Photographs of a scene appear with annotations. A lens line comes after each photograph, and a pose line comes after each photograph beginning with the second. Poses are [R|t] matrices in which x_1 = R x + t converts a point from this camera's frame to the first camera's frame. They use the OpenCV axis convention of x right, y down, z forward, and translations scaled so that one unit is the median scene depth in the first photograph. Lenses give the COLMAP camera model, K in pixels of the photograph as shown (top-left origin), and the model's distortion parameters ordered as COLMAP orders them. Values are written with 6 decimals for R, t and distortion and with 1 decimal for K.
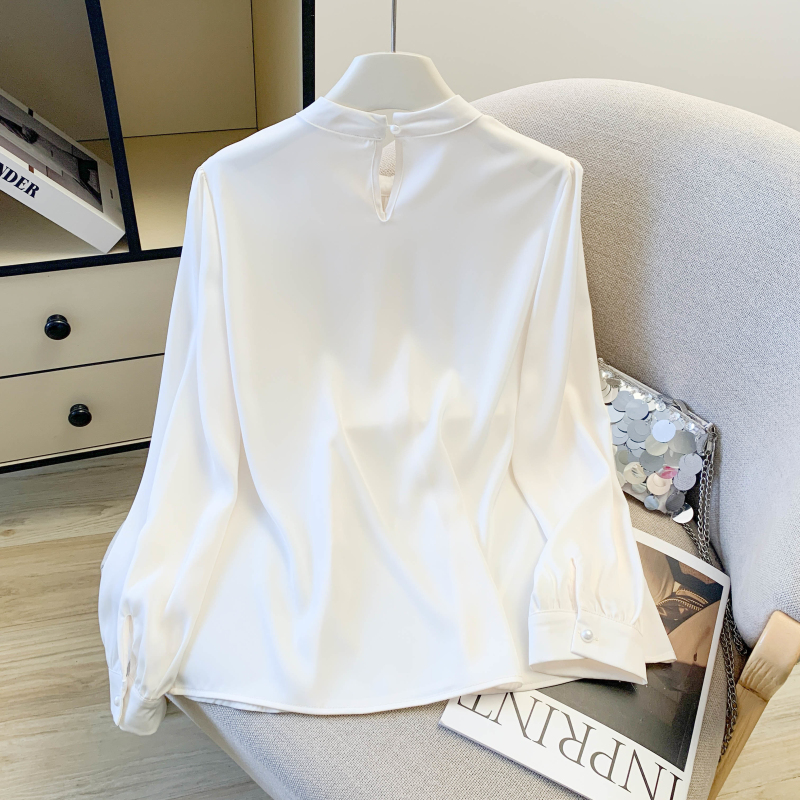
lens RADIAL K [[823.0, 0, 399.3], [0, 823.0, 388.7], [0, 0, 1]] dist [0.040450, -0.109214]
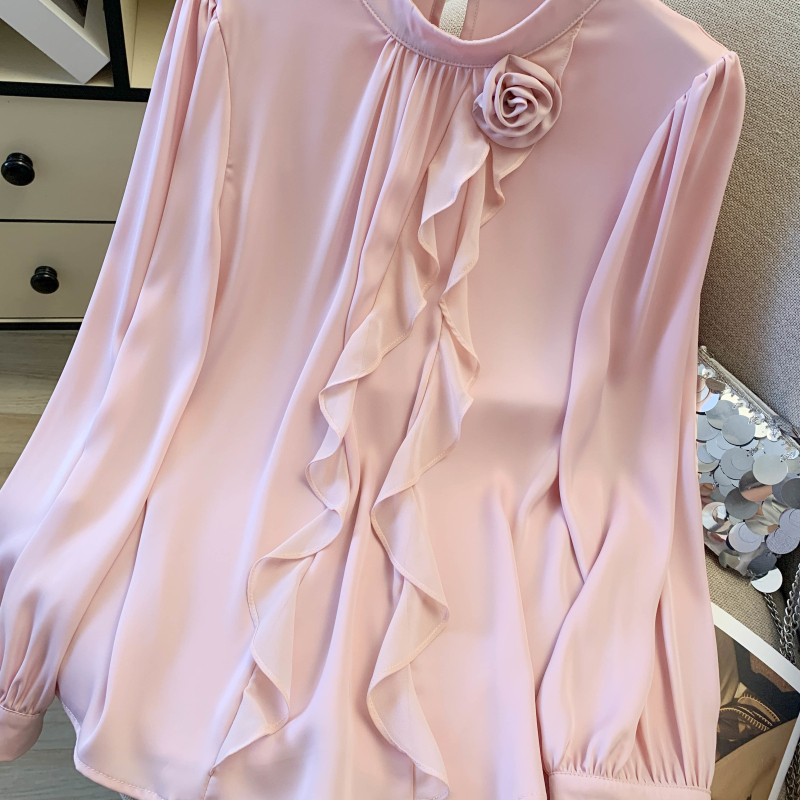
lens RADIAL K [[815.1, 0, 392.0], [0, 815.1, 389.9], [0, 0, 1]] dist [-0.008787, -0.006503]
pose [[0.981690, 0.183903, -0.049647, 0.020459], [-0.173923, 0.971650, 0.160148, -0.073346], [0.077691, -0.148581, 0.985844, 0.295580]]
